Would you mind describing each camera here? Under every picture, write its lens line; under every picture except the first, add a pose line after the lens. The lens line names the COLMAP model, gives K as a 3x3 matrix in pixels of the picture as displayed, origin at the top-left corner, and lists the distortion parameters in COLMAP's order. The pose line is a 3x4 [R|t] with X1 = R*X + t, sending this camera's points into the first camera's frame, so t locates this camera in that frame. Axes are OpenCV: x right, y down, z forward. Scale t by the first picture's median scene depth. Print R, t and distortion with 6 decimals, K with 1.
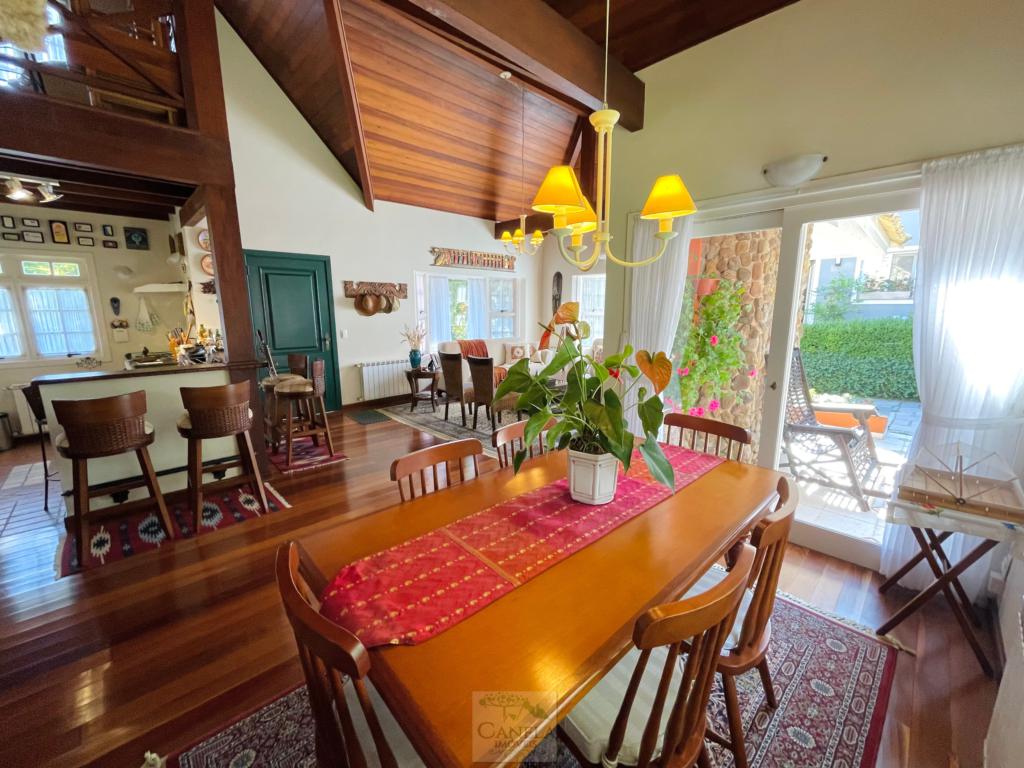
lens RADIAL K [[412.4, 0, 512.1], [0, 412.4, 385.5], [0, 0, 1]] dist [-0.005751, 0.000514]
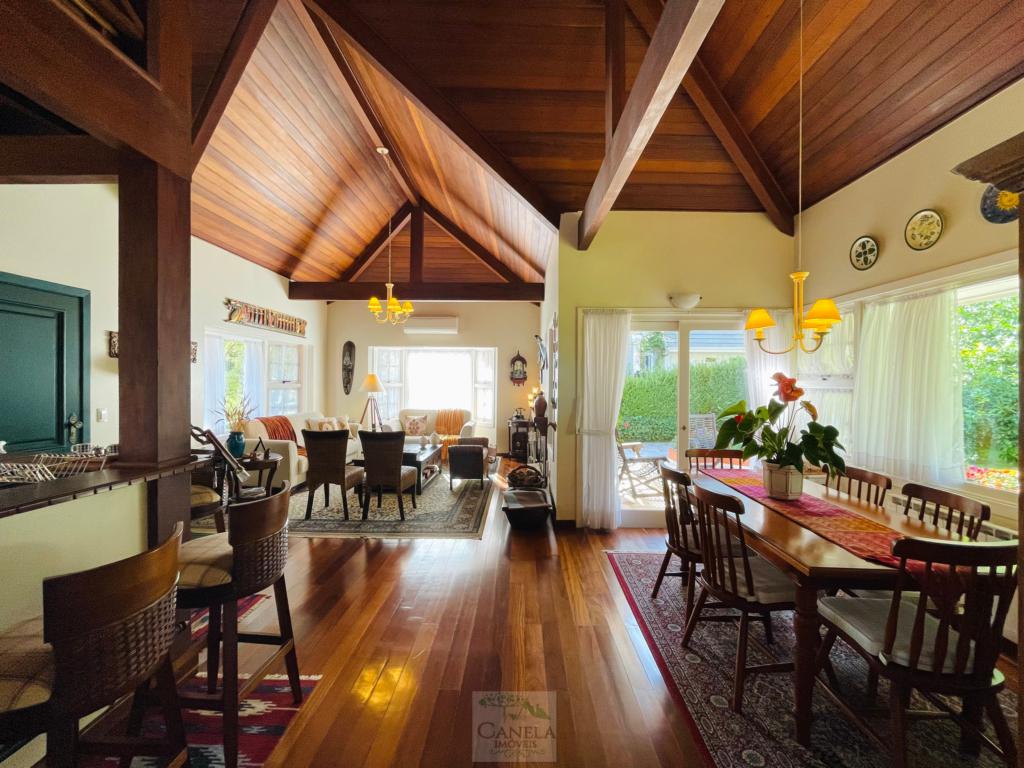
lens RADIAL K [[412.4, 0, 511.7], [0, 412.4, 385.7], [0, 0, 1]] dist [-0.005751, 0.000514]
pose [[0.708186, 0.002969, 0.706019, -0.438244], [0.121129, 0.984653, -0.125642, -0.018671], [-0.695557, 0.174498, 0.696958, 0.154405]]
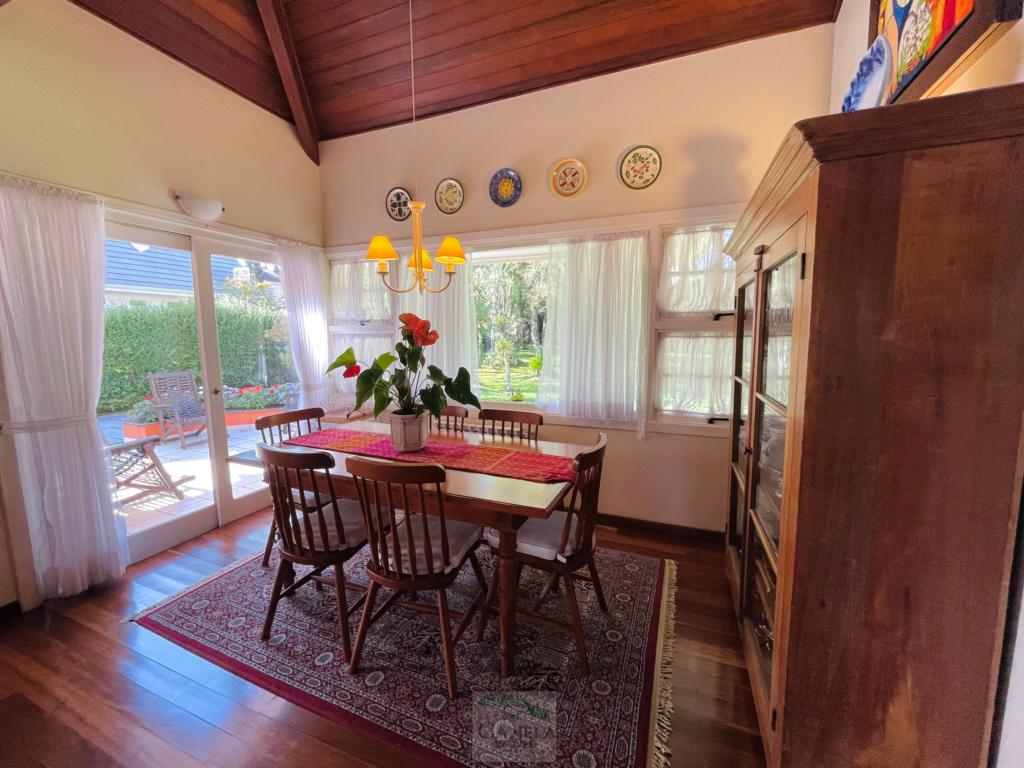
lens RADIAL K [[412.4, 0, 512.1], [0, 412.4, 383.2], [0, 0, 1]] dist [-0.005751, 0.000514]
pose [[-0.409240, -0.106554, 0.906184, -0.337801], [0.174077, 0.965797, 0.192179, -0.044854], [-0.895667, 0.236393, -0.376694, 0.320519]]
